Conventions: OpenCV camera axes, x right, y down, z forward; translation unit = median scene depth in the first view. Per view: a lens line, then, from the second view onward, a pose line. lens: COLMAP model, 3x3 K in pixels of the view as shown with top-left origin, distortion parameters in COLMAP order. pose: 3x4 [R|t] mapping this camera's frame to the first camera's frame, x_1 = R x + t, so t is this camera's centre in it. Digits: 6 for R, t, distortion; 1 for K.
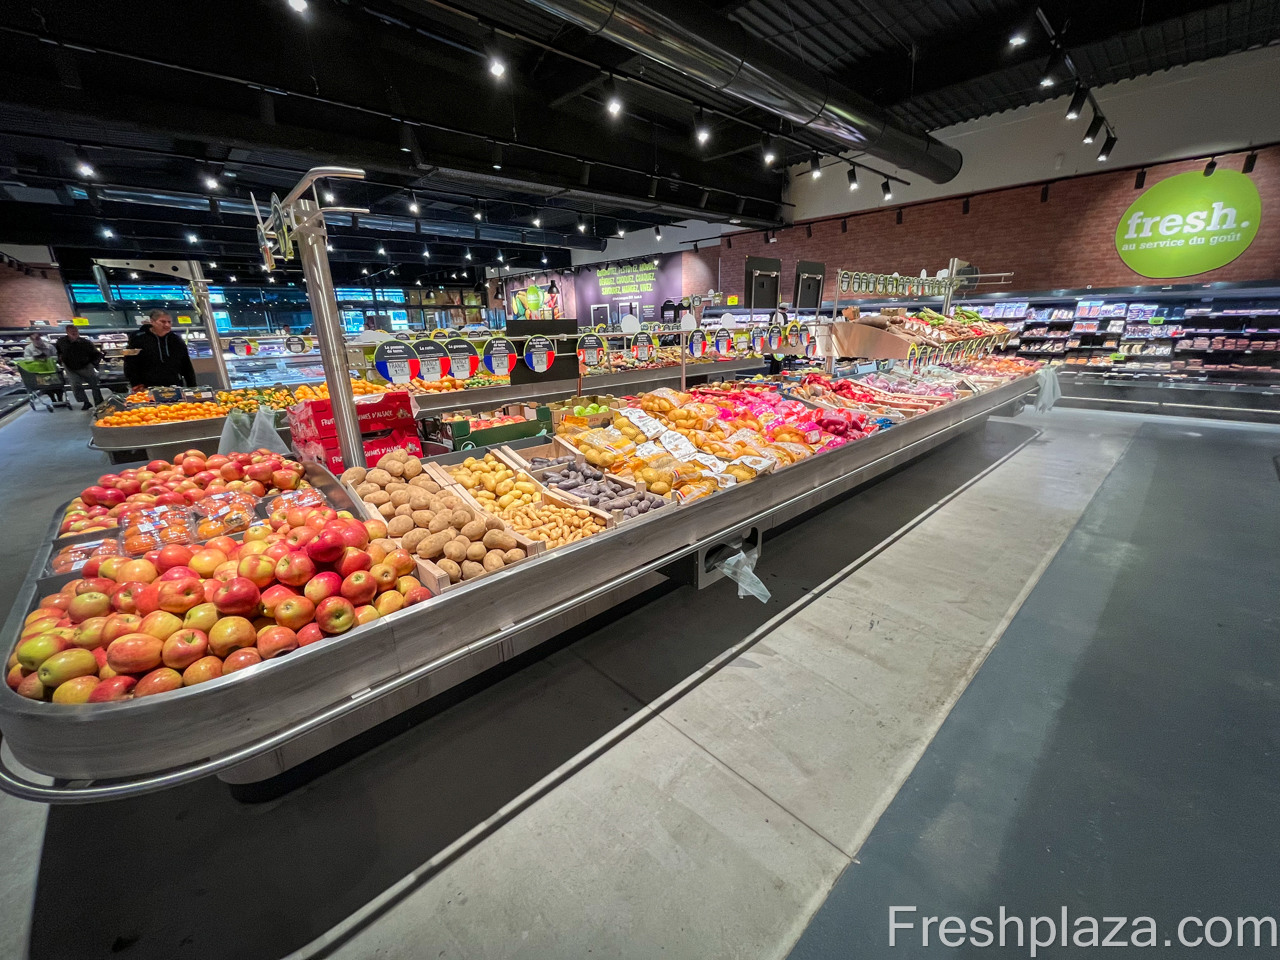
lens RADIAL K [[520.7, 0, 639.8], [0, 520.7, 473.7], [0, 0, 1]] dist [-0.003213, -0.000207]
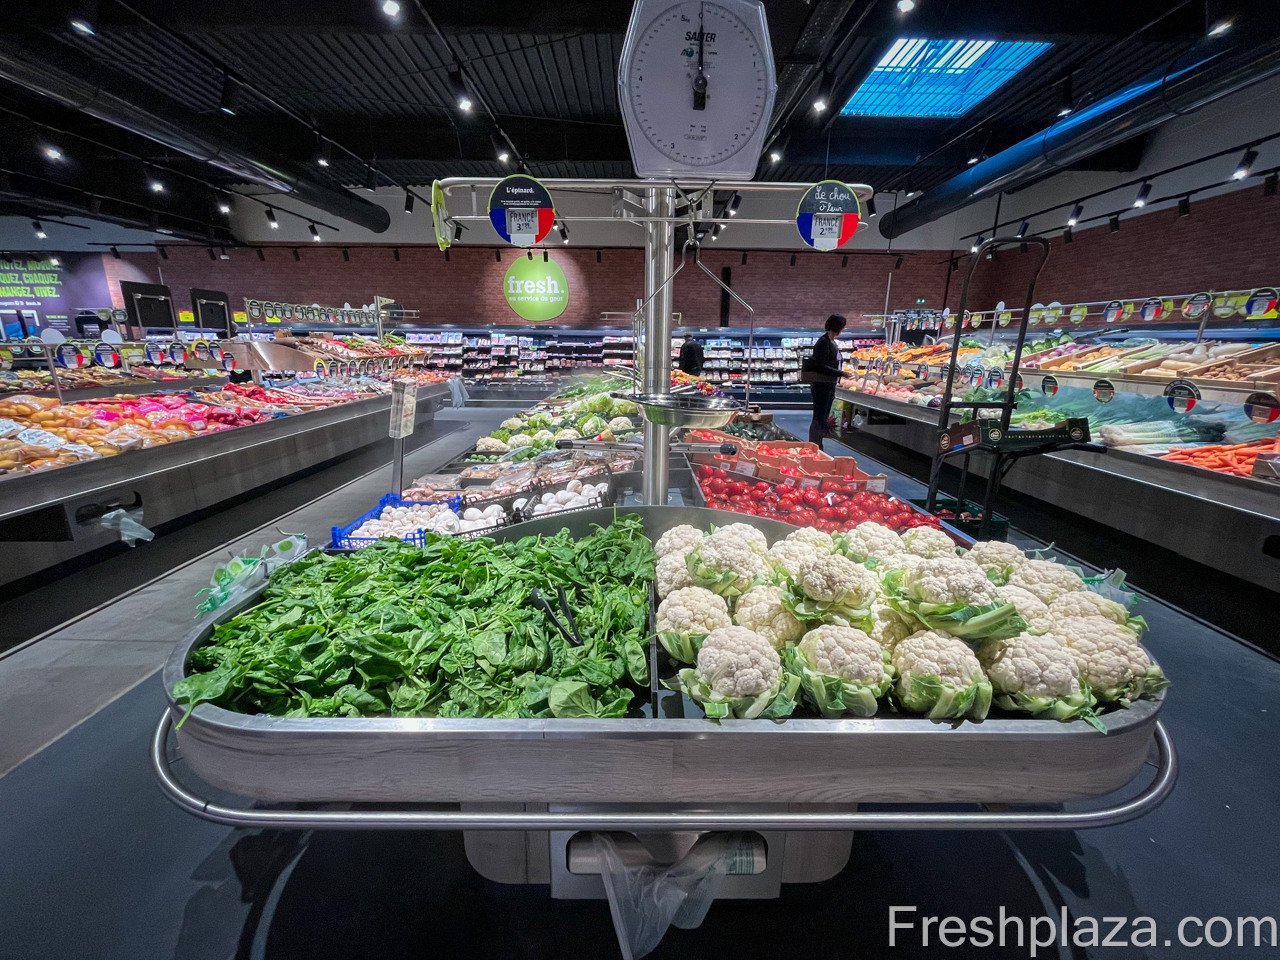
lens RADIAL K [[520.7, 0, 645.3], [0, 520.7, 477.5], [0, 0, 1]] dist [-0.003213, -0.000207]
pose [[0.679900, -0.154373, 0.716871, 0.049583], [0.180692, 0.982716, 0.040248, 0.075959], [-0.710694, 0.102168, 0.696043, -0.256103]]
